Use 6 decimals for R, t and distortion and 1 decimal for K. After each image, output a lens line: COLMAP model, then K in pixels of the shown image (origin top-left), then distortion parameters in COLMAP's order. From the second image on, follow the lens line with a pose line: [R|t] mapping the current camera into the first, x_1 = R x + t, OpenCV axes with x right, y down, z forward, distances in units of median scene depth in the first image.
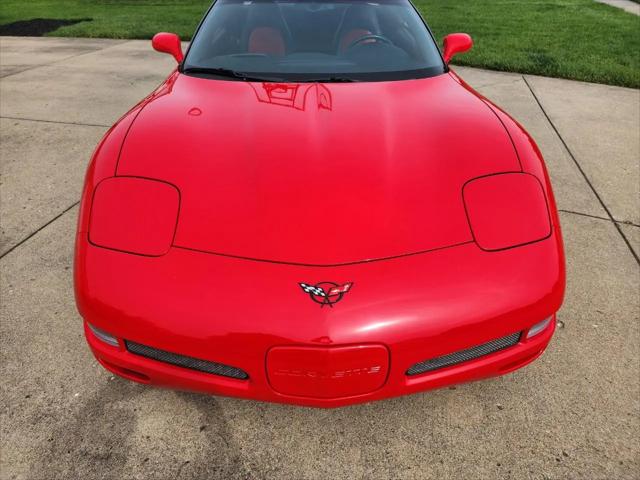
lens RADIAL K [[425.3, 0, 323.9], [0, 425.3, 239.9], [0, 0, 1]] dist [0.040638, -0.022885]
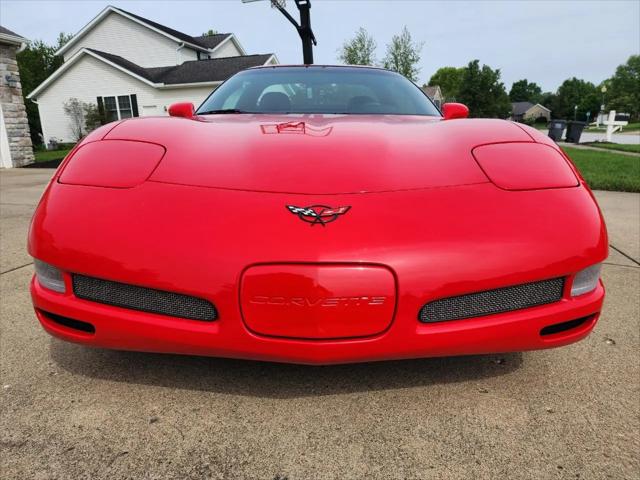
lens RADIAL K [[426.3, 0, 317.9], [0, 426.3, 242.1], [0, 0, 1]] dist [0.066371, -0.058173]
pose [[0.999335, 0.008362, -0.035479, 0.031839], [-0.019445, 0.945569, -0.324841, 0.398927], [0.030832, 0.325315, 0.945103, 0.192698]]
